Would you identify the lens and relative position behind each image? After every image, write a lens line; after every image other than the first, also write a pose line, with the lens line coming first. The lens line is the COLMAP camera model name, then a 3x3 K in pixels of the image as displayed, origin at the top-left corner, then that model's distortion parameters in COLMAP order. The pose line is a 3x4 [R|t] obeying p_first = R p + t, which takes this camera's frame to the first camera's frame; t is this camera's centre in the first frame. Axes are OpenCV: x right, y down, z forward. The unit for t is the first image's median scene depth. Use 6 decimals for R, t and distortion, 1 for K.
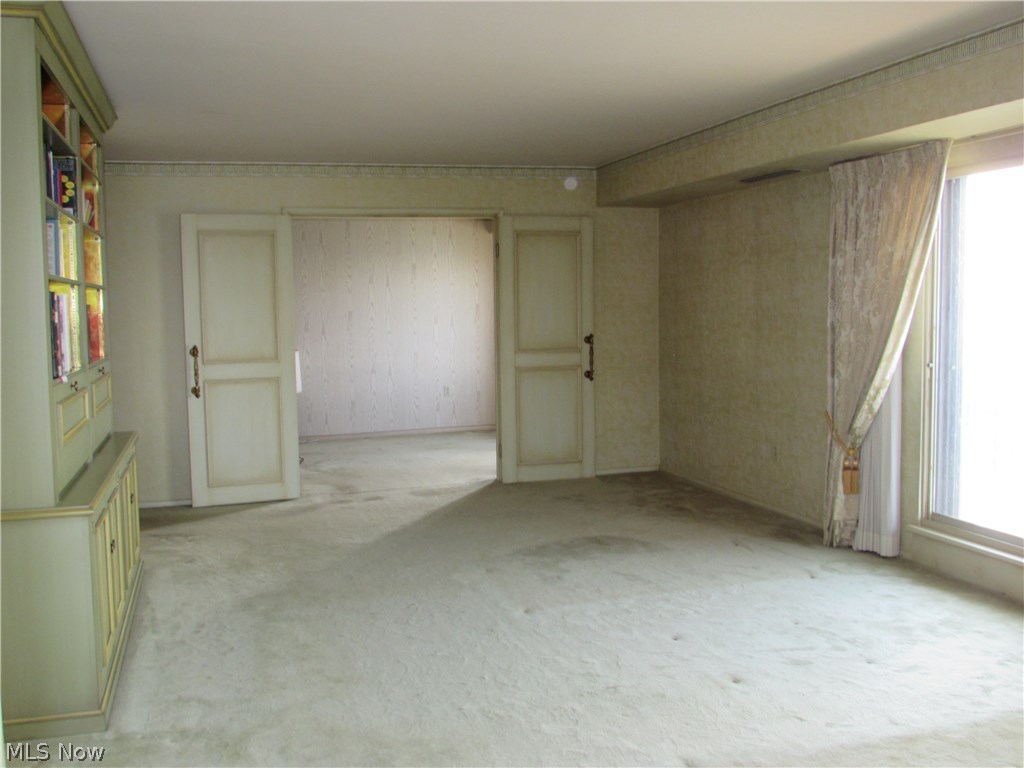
lens RADIAL K [[1039.8, 0, 512.0], [0, 1039.8, 384.0], [0, 0, 1]] dist [-0.071287, -0.000991]
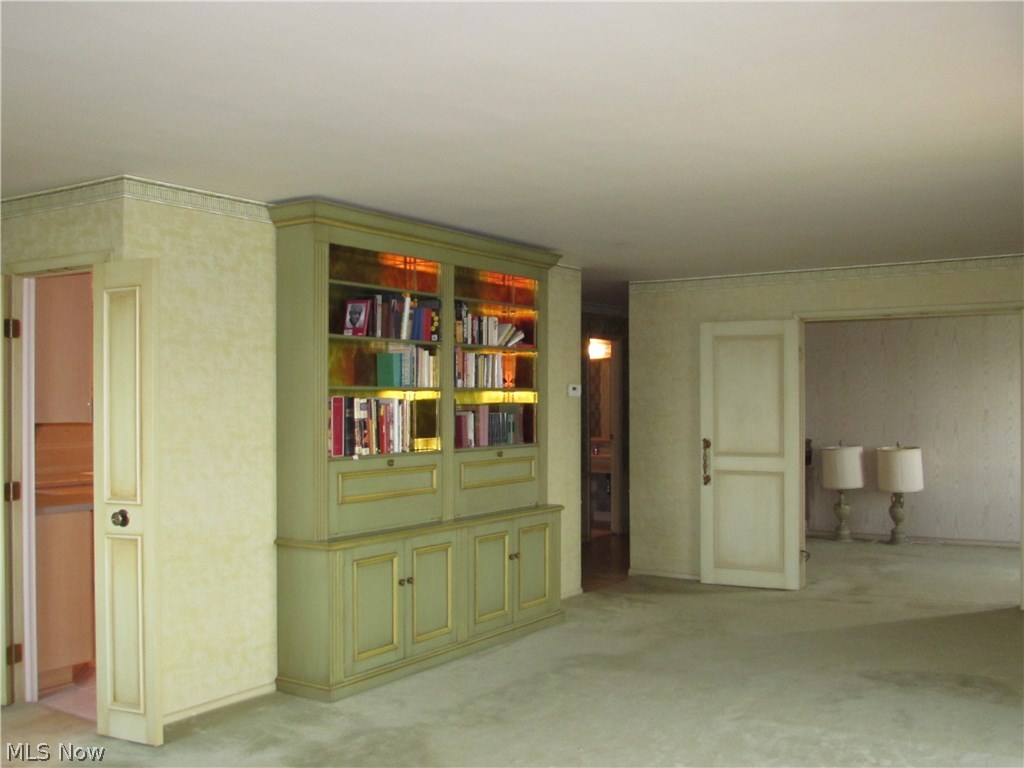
lens RADIAL K [[1039.8, 0, 512.0], [0, 1039.8, 384.0], [0, 0, 1]] dist [-0.071287, -0.000991]
pose [[0.640750, 0.006758, -0.767720, 0.554203], [-0.069779, 0.996335, -0.049468, -0.033791], [0.764572, 0.085267, 0.638874, 0.145310]]
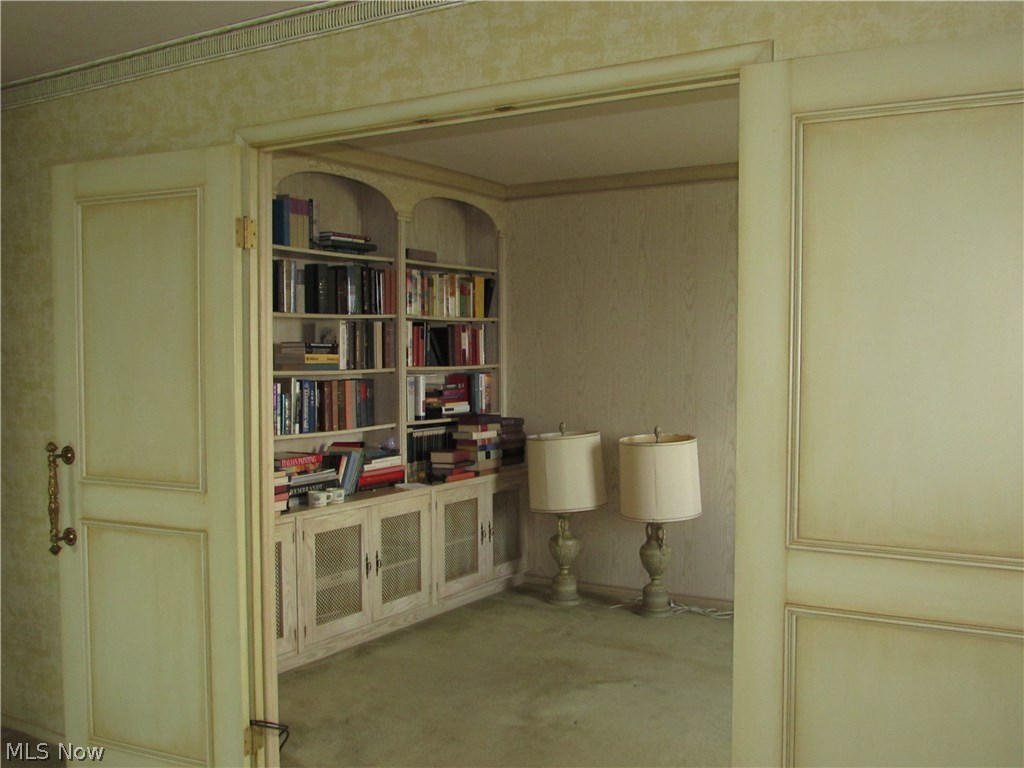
lens RADIAL K [[1039.8, 0, 512.0], [0, 1039.8, 384.0], [0, 0, 1]] dist [-0.071287, -0.000991]
pose [[0.668423, 0.042232, -0.742582, 0.230154], [-0.067448, 0.997715, -0.003970, -0.099046], [0.740717, 0.052739, 0.669744, 1.096133]]
